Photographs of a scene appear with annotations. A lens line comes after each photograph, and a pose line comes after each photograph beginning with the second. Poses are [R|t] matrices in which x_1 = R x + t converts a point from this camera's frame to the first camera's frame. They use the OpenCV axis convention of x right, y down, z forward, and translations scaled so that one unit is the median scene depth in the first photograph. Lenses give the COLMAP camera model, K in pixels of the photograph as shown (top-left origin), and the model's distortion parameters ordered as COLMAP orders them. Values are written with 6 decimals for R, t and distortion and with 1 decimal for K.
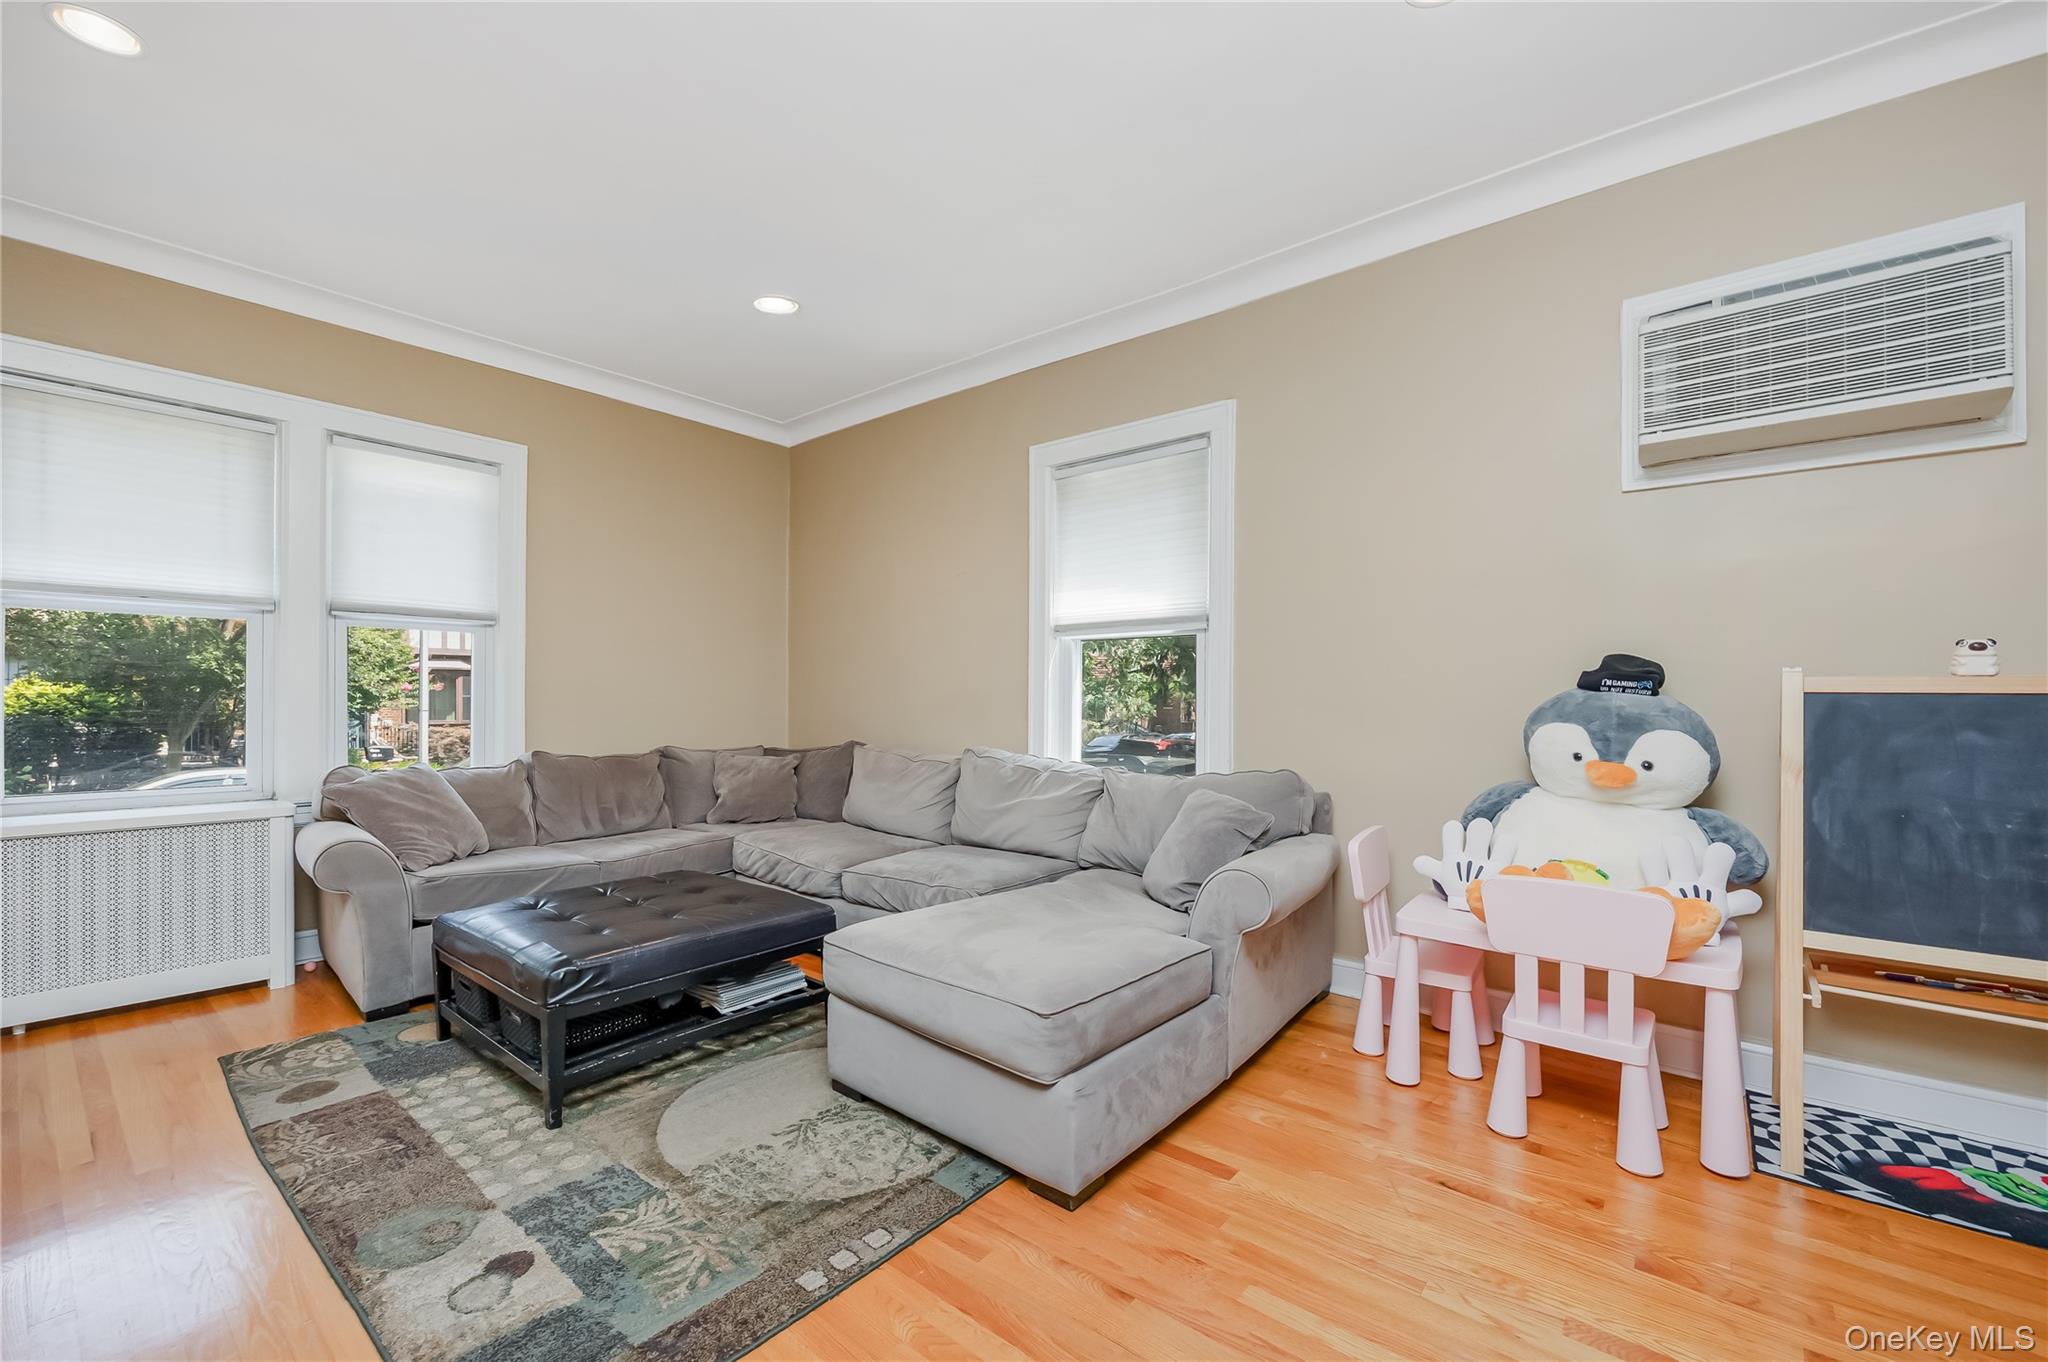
lens RADIAL K [[847.7, 0, 1030.6], [0, 847.7, 699.3], [0, 0, 1]] dist [0.002007, 0.000590]
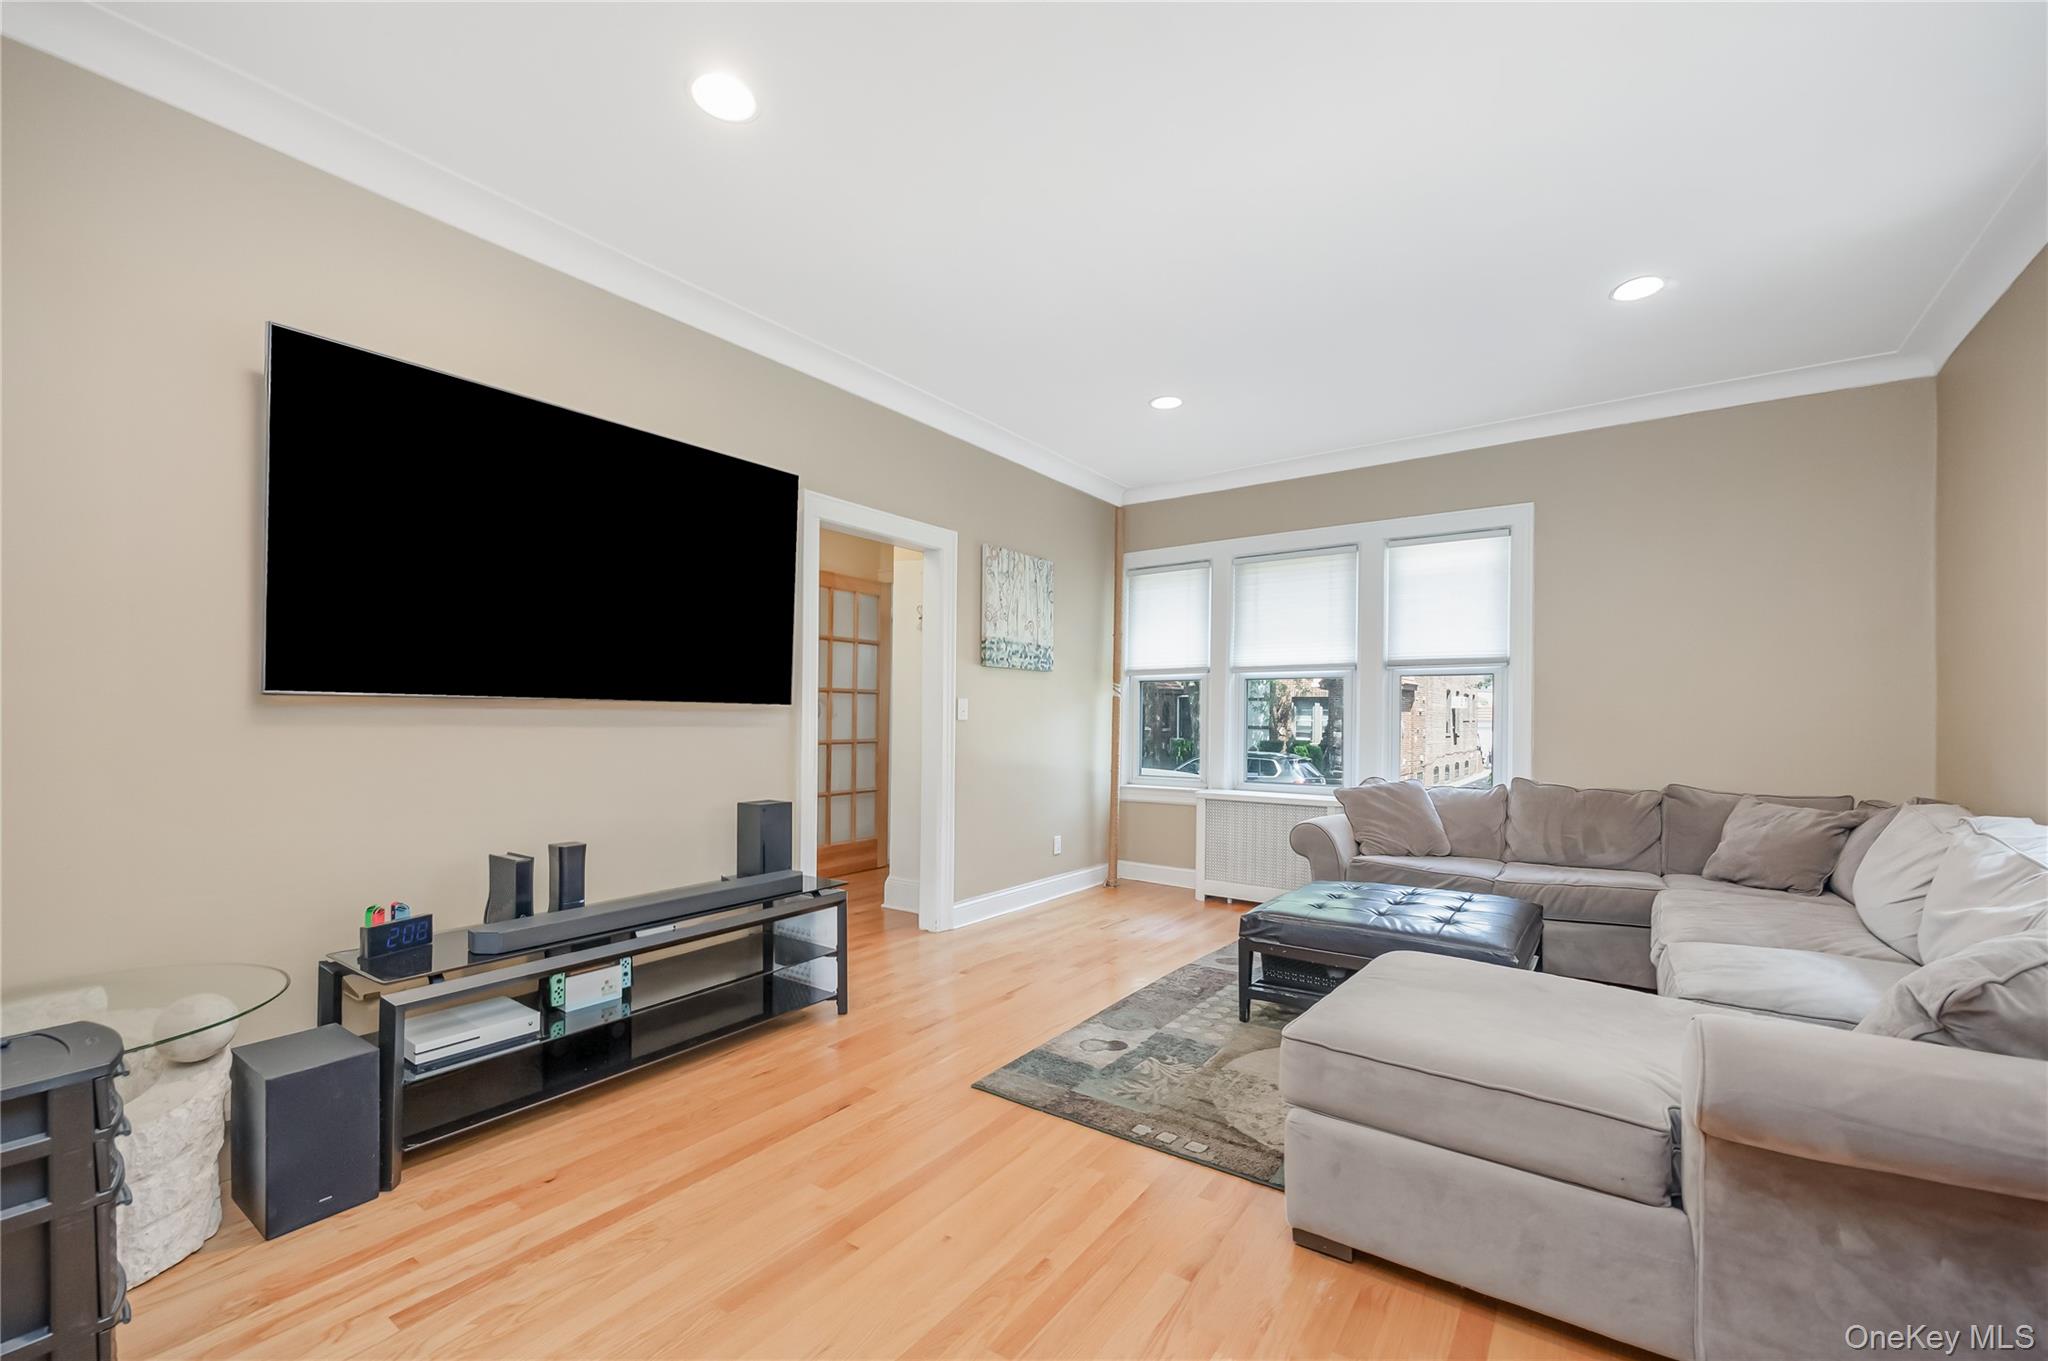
lens RADIAL K [[847.7, 0, 1033.9], [0, 847.7, 720.3], [0, 0, 1]] dist [0.002007, 0.000590]
pose [[0.076141, -0.002125, -0.997095, 0.931521], [-0.005680, 0.999981, -0.002565, -0.016839], [0.997081, 0.005859, 0.076128, 0.540912]]
